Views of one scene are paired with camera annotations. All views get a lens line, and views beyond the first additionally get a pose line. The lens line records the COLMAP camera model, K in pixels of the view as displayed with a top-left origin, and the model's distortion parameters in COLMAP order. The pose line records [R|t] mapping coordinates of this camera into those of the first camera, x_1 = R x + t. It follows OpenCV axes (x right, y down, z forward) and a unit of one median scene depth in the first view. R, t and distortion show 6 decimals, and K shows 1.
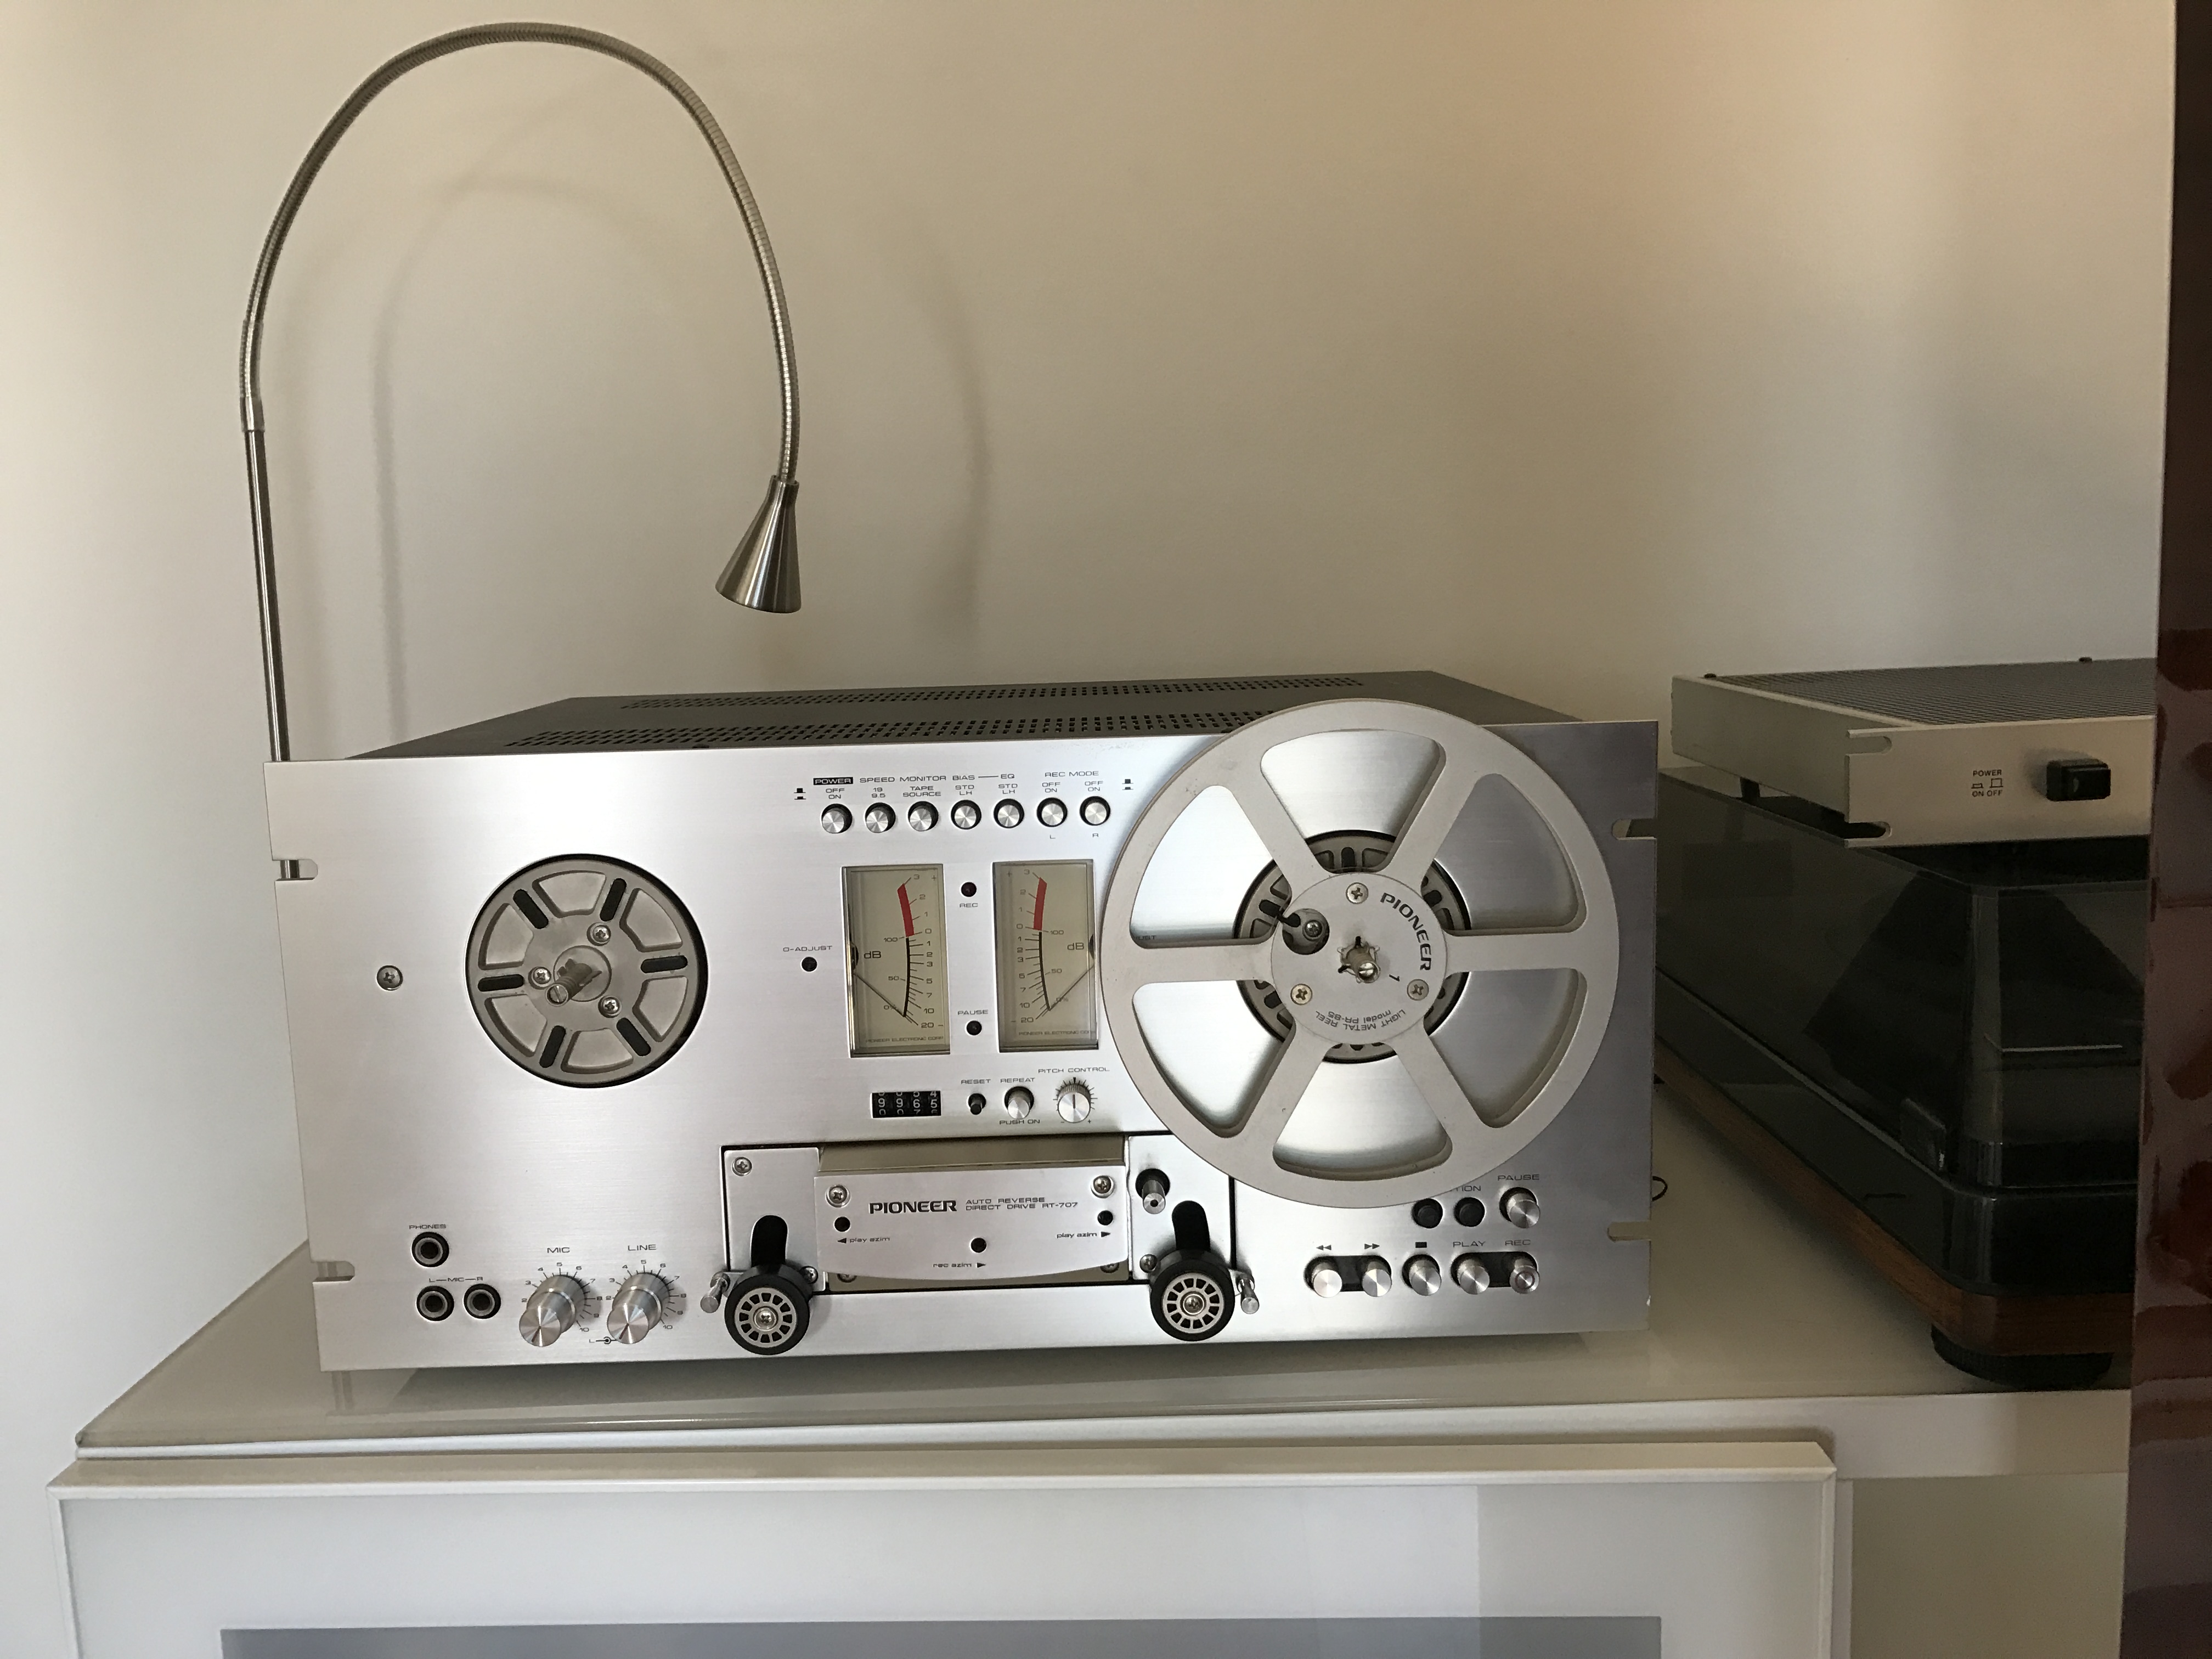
lens RADIAL K [[1812.1, 0, 1106.8], [0, 1812.1, 786.4], [0, 0, 1]] dist [0.034089, -0.024611]
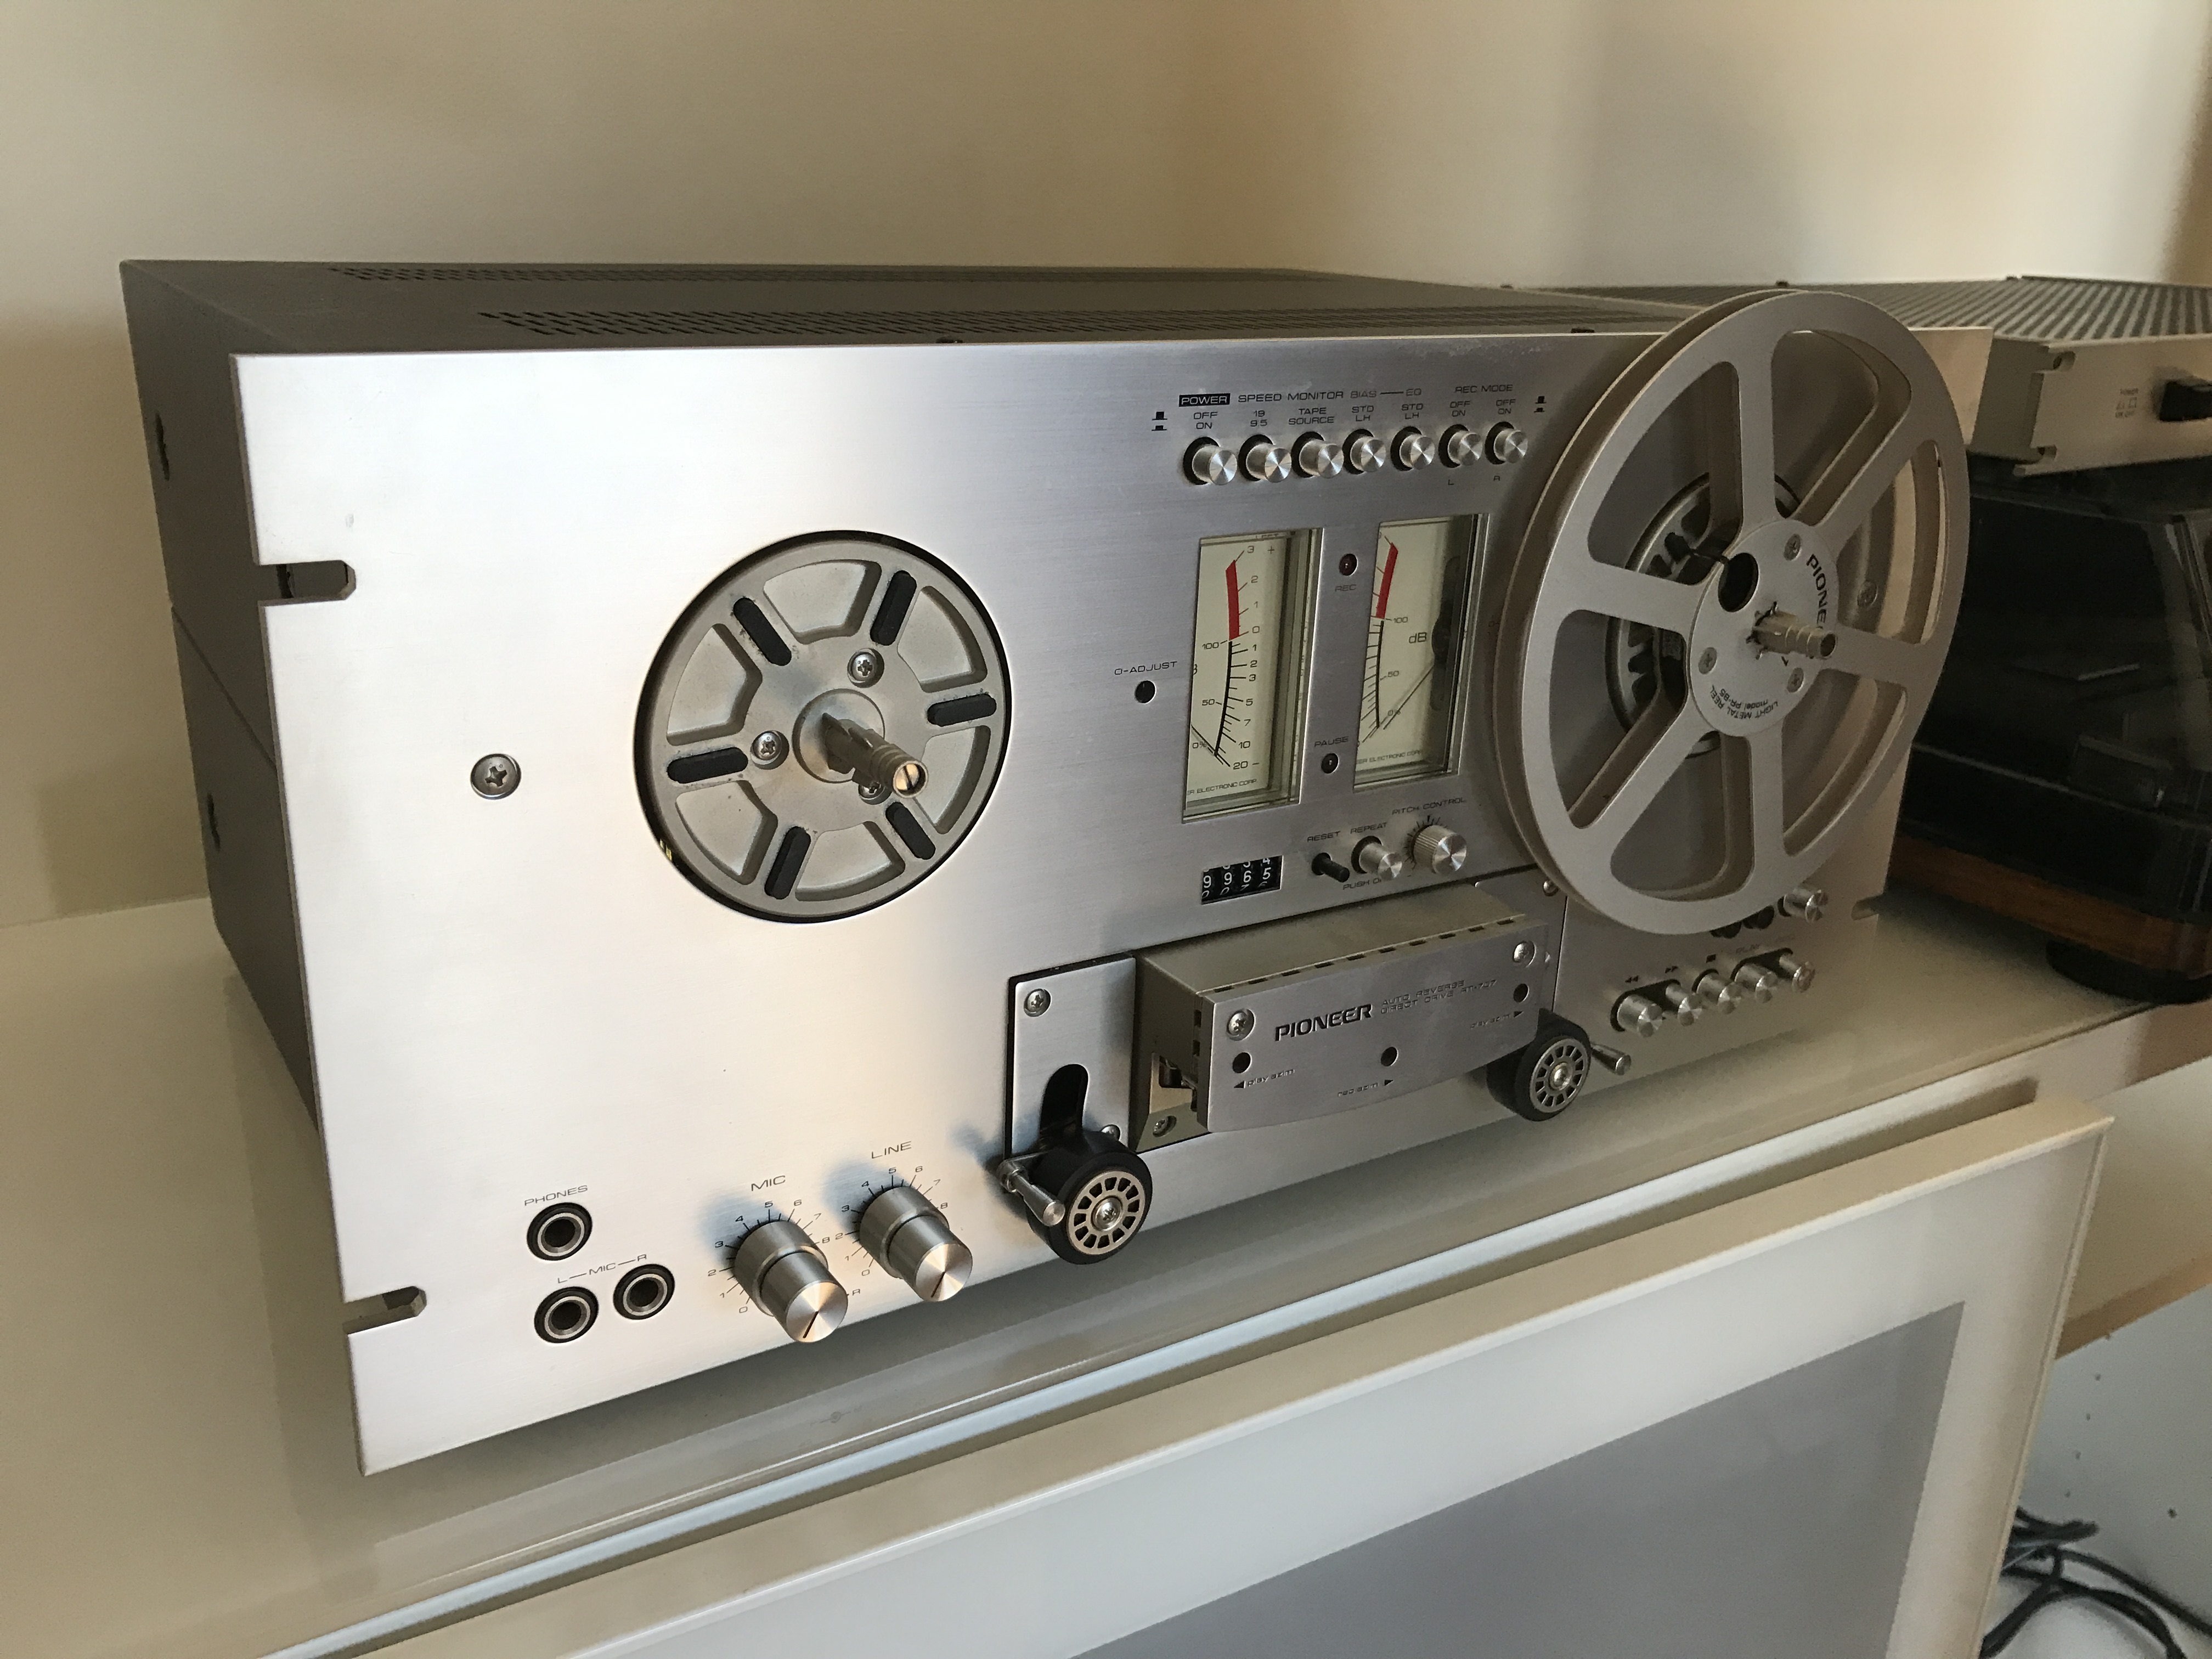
lens RADIAL K [[1812.1, 0, 1115.1], [0, 1812.1, 841.2], [0, 0, 1]] dist [0.034089, -0.024611]
pose [[0.849438, -0.121720, 0.513458, -0.506153], [0.008928, 0.976209, 0.216649, 0.009690], [-0.527612, -0.179446, 0.830316, 0.452148]]
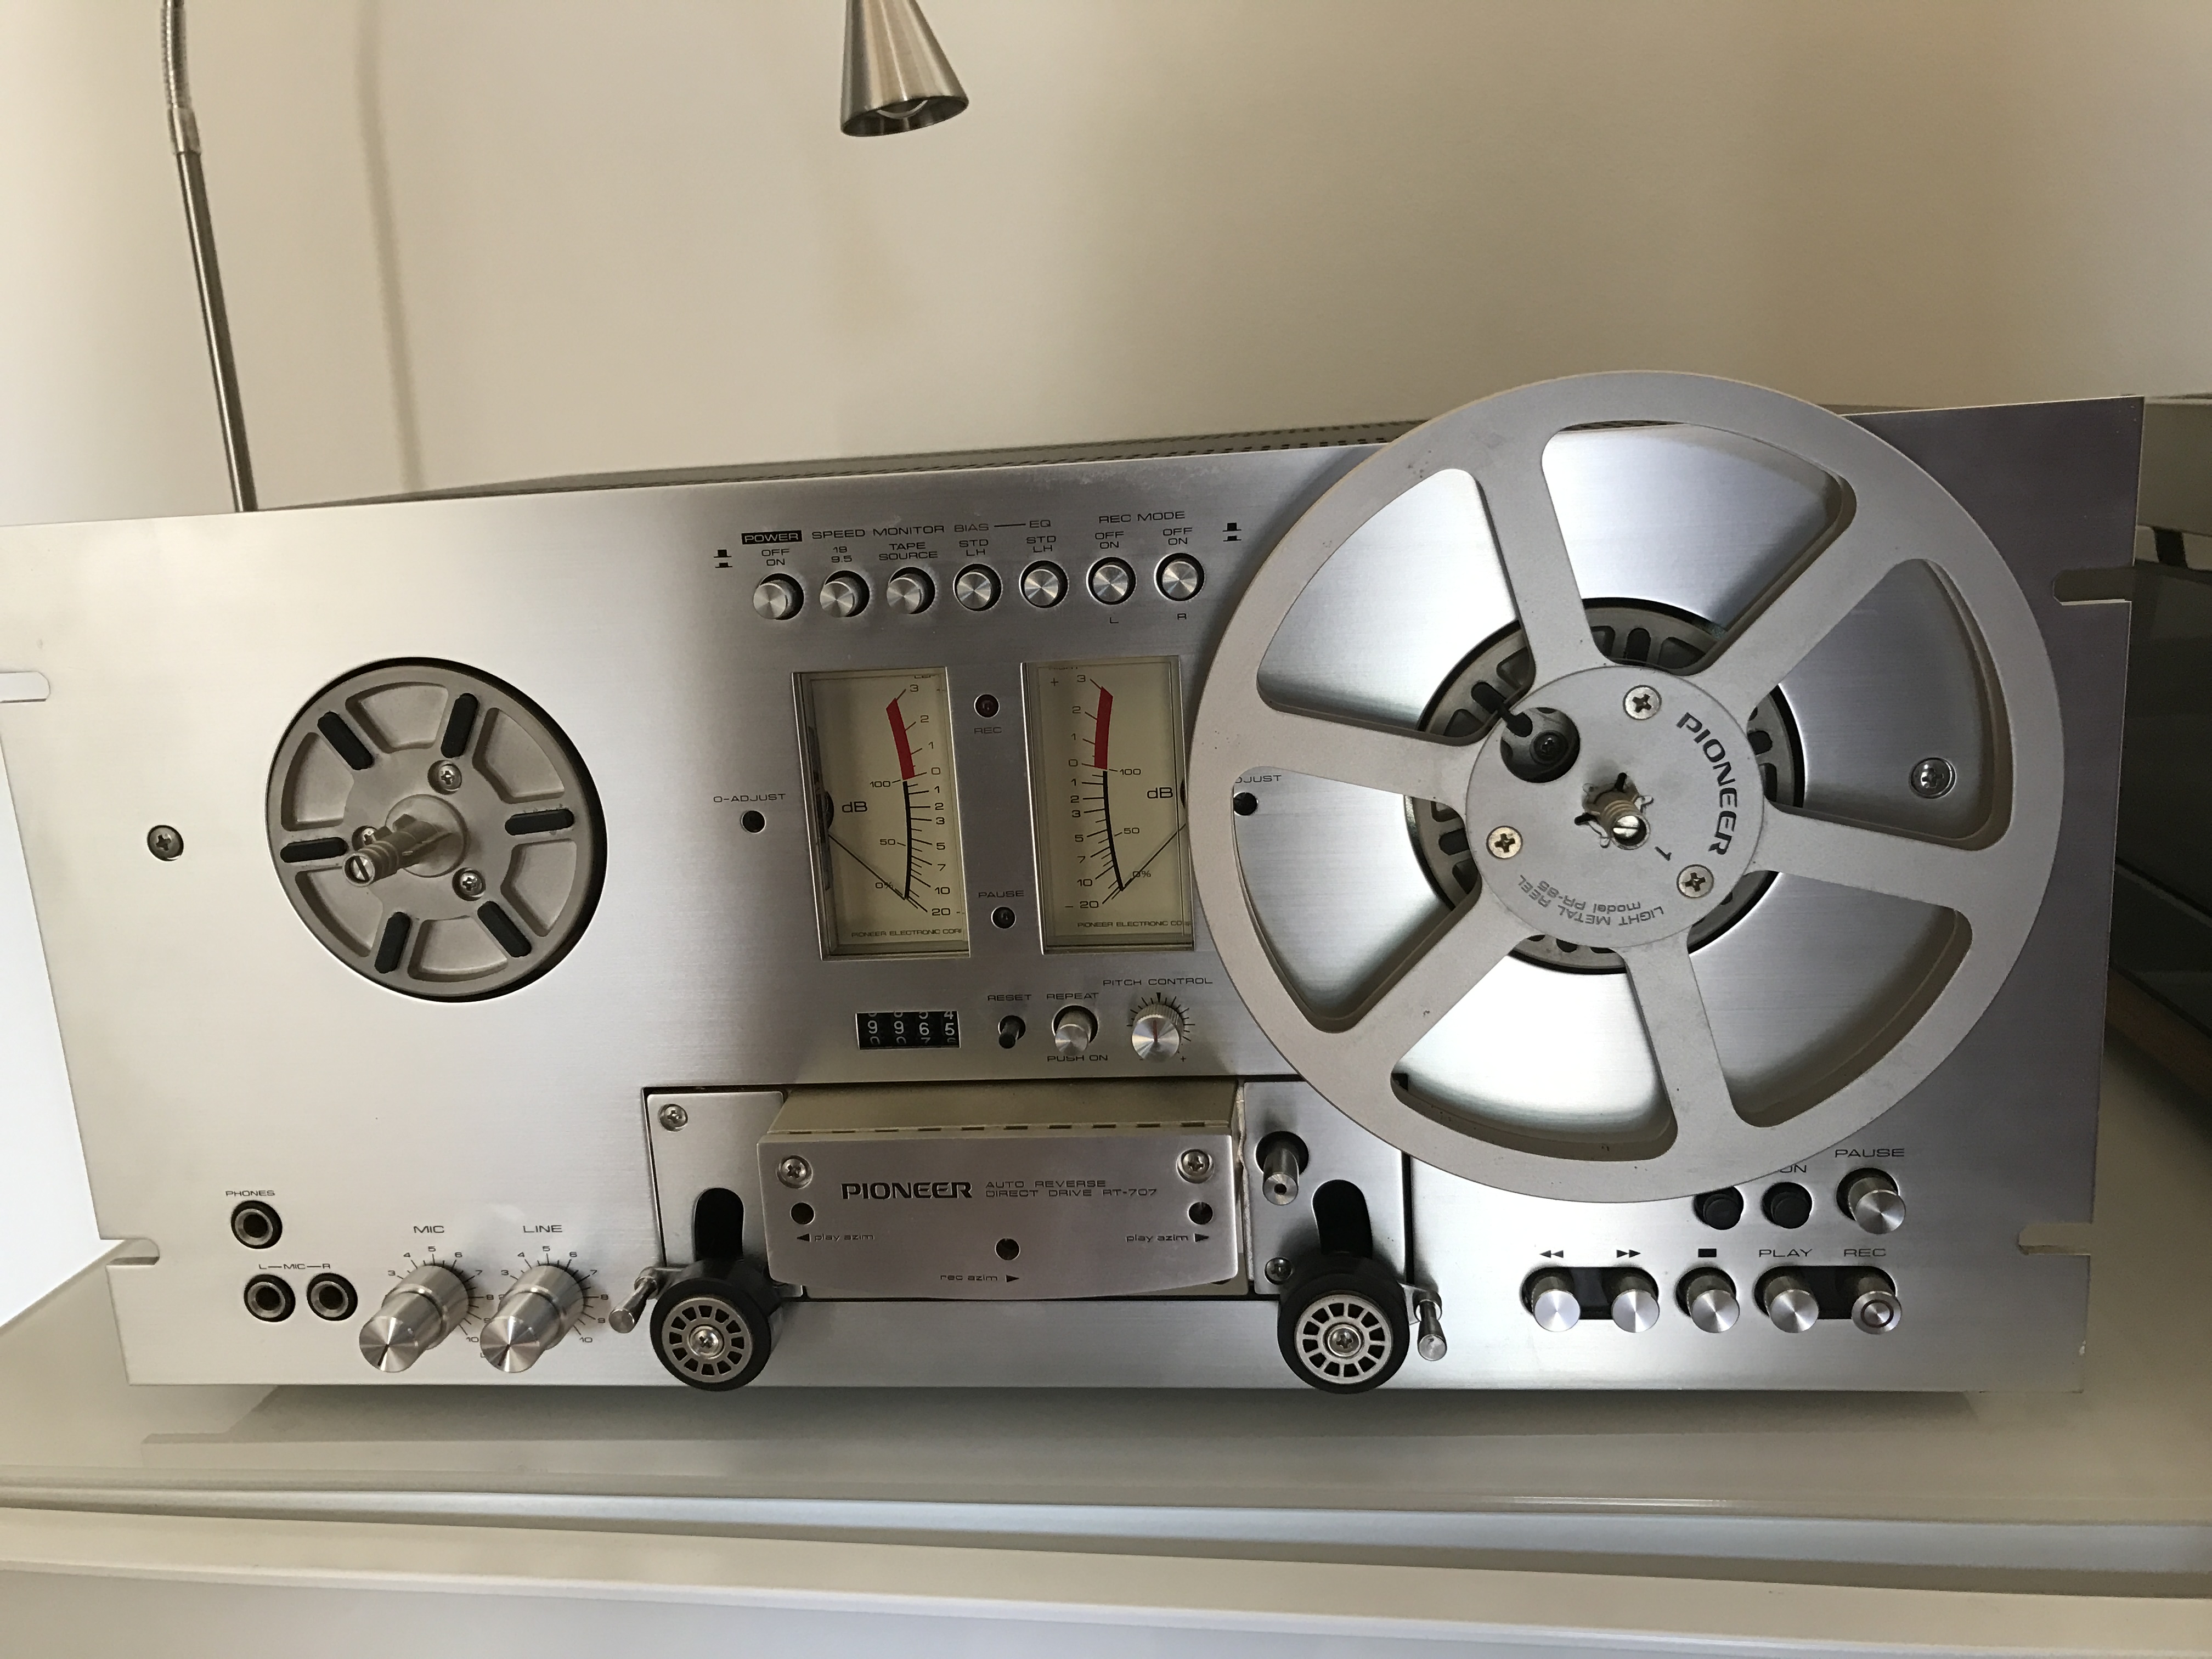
lens RADIAL K [[1812.1, 0, 1107.0], [0, 1812.1, 813.7], [0, 0, 1]] dist [0.034089, -0.024611]
pose [[0.991530, -0.004494, -0.129802, 0.048252], [0.016834, 0.995418, 0.094126, 0.034940], [0.128784, -0.095514, 0.987062, 0.362142]]
